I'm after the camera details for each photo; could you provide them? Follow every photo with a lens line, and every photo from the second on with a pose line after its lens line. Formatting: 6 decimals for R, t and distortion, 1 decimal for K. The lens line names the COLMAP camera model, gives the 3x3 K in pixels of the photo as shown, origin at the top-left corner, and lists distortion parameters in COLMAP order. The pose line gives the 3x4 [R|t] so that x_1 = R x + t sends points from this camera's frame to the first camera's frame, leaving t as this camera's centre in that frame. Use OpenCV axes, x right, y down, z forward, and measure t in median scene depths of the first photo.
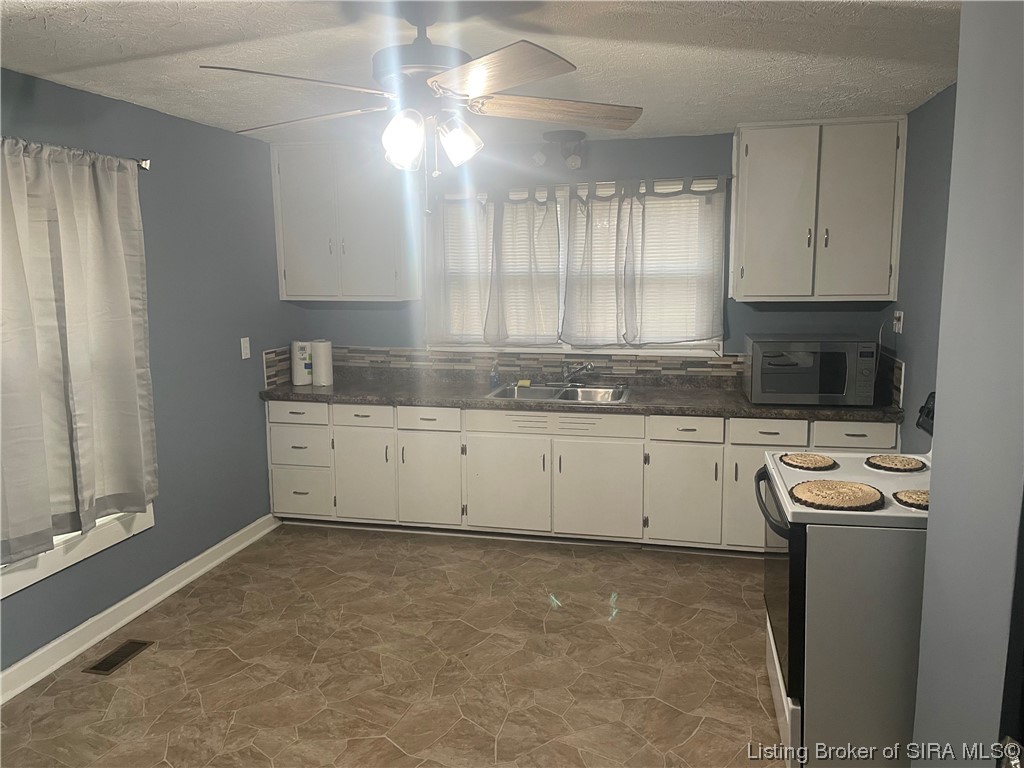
lens RADIAL K [[777.3, 0, 511.9], [0, 777.3, 384.9], [0, 0, 1]] dist [0.065859, -0.033830]
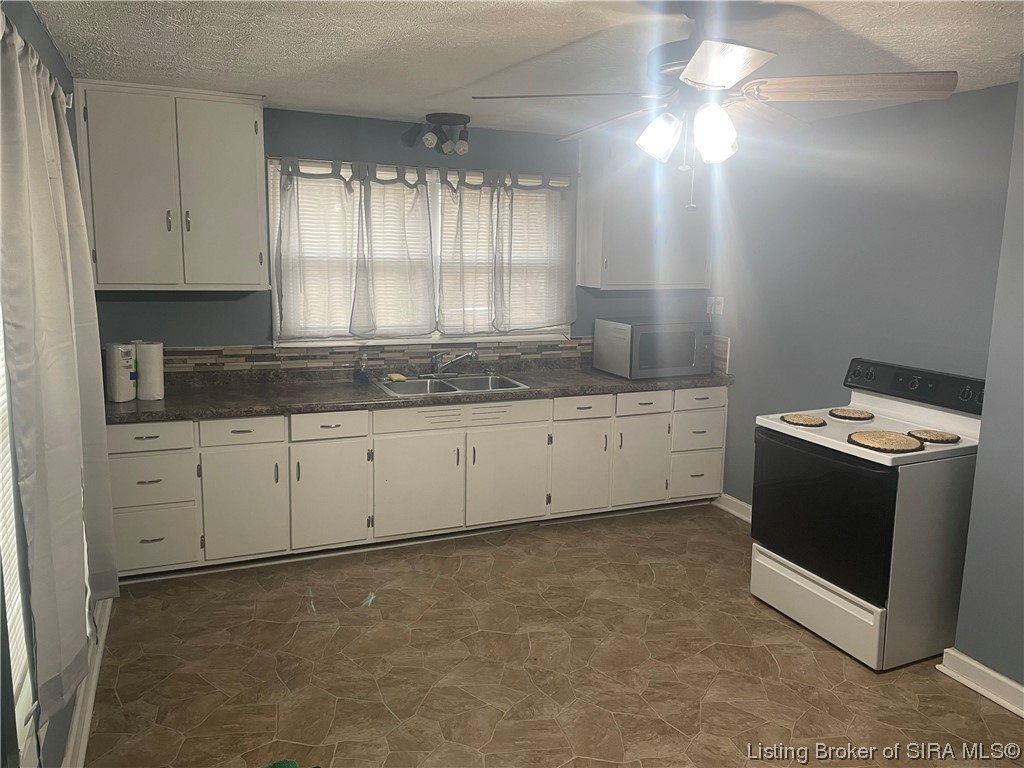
lens RADIAL K [[777.3, 0, 516.3], [0, 777.3, 377.3], [0, 0, 1]] dist [0.065859, -0.033830]
pose [[0.804562, -0.073995, 0.589241, -0.449947], [0.065319, 0.997213, 0.036039, -0.028105], [-0.590266, 0.009493, 0.807153, 0.166009]]
